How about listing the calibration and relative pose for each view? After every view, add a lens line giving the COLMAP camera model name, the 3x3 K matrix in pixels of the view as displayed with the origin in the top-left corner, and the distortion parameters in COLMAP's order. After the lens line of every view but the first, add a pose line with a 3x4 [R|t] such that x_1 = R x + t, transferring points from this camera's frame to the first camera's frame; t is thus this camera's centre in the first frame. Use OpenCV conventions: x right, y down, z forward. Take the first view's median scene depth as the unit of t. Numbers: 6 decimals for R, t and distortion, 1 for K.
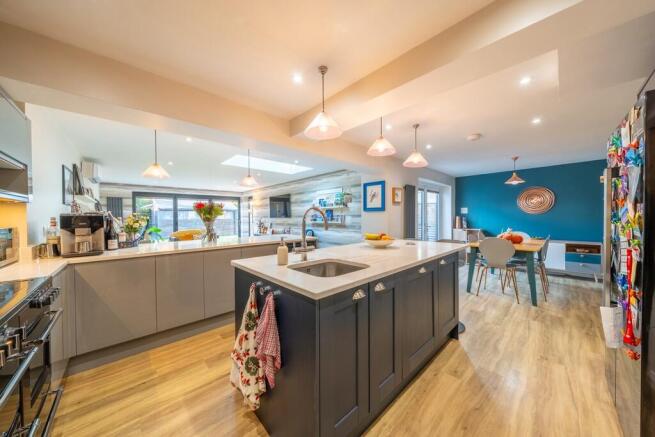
lens RADIAL K [[221.9, 0, 328.6], [0, 221.9, 219.0], [0, 0, 1]] dist [0.000256, -0.000033]
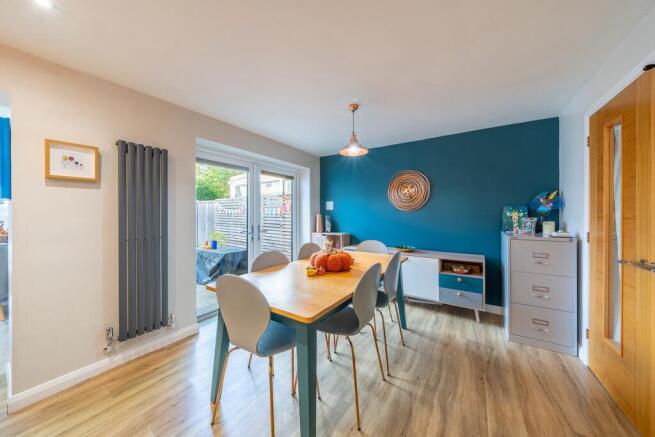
lens RADIAL K [[221.9, 0, 325.3], [0, 221.9, 215.8], [0, 0, 1]] dist [0.000256, -0.000033]
pose [[0.970614, 0.003721, 0.240615, 0.534579], [-0.004071, 0.999991, 0.000959, -0.009753], [-0.240609, -0.001910, 0.970620, 0.415690]]
